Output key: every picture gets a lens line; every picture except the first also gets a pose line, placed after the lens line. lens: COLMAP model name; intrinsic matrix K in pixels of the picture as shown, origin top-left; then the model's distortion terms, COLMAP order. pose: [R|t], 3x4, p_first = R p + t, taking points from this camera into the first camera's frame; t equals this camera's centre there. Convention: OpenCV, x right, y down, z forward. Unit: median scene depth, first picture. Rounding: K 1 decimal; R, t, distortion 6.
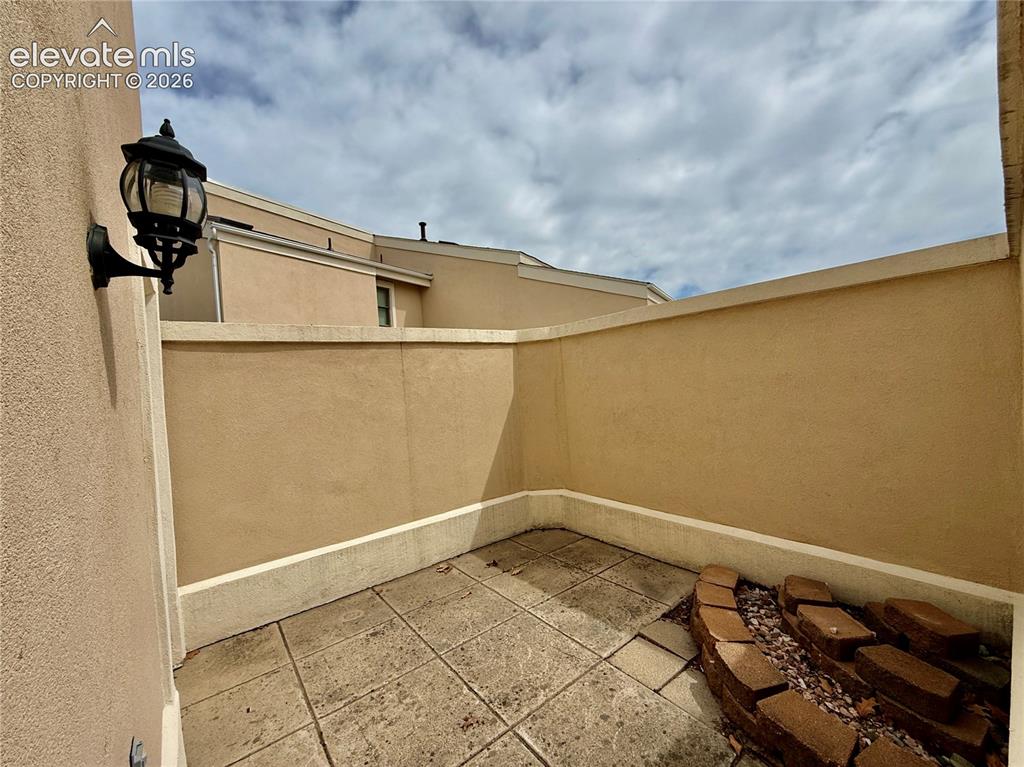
lens RADIAL K [[409.2, 0, 509.8], [0, 409.2, 383.7], [0, 0, 1]] dist [-0.000196, 0.000384]
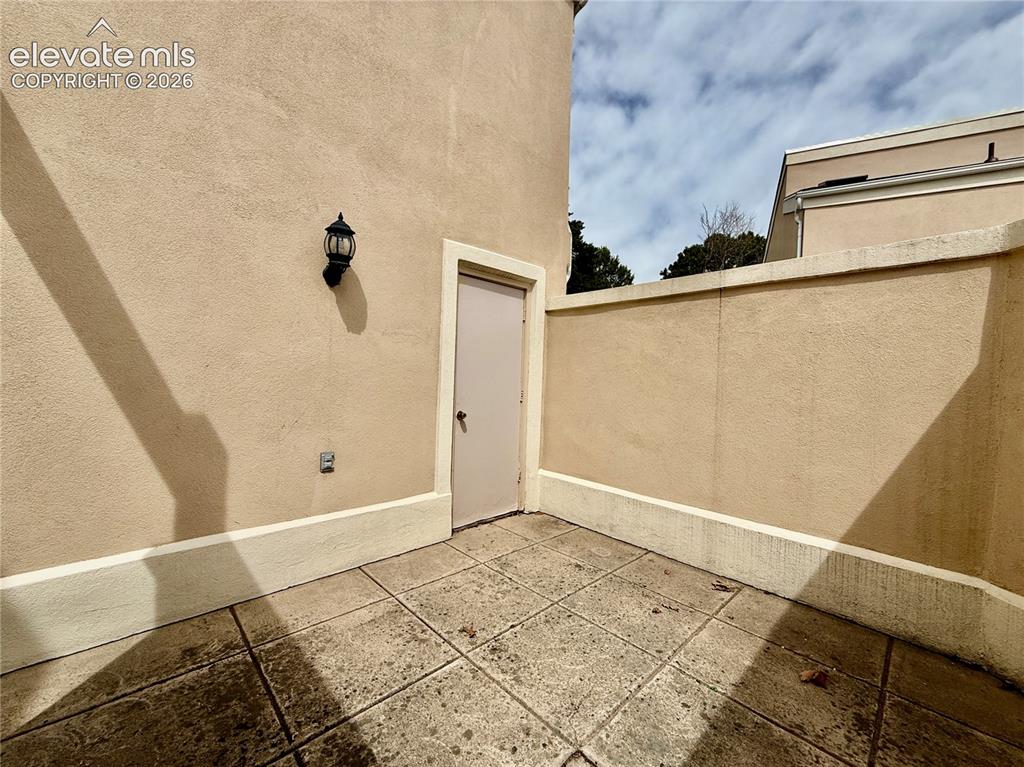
lens RADIAL K [[409.2, 0, 510.9], [0, 409.2, 385.2], [0, 0, 1]] dist [-0.000196, 0.000384]
pose [[0.101824, 0.088700, -0.990840, 0.567929], [-0.045474, 0.995391, 0.084434, 0.042059], [0.993763, 0.036460, 0.105388, 0.573214]]
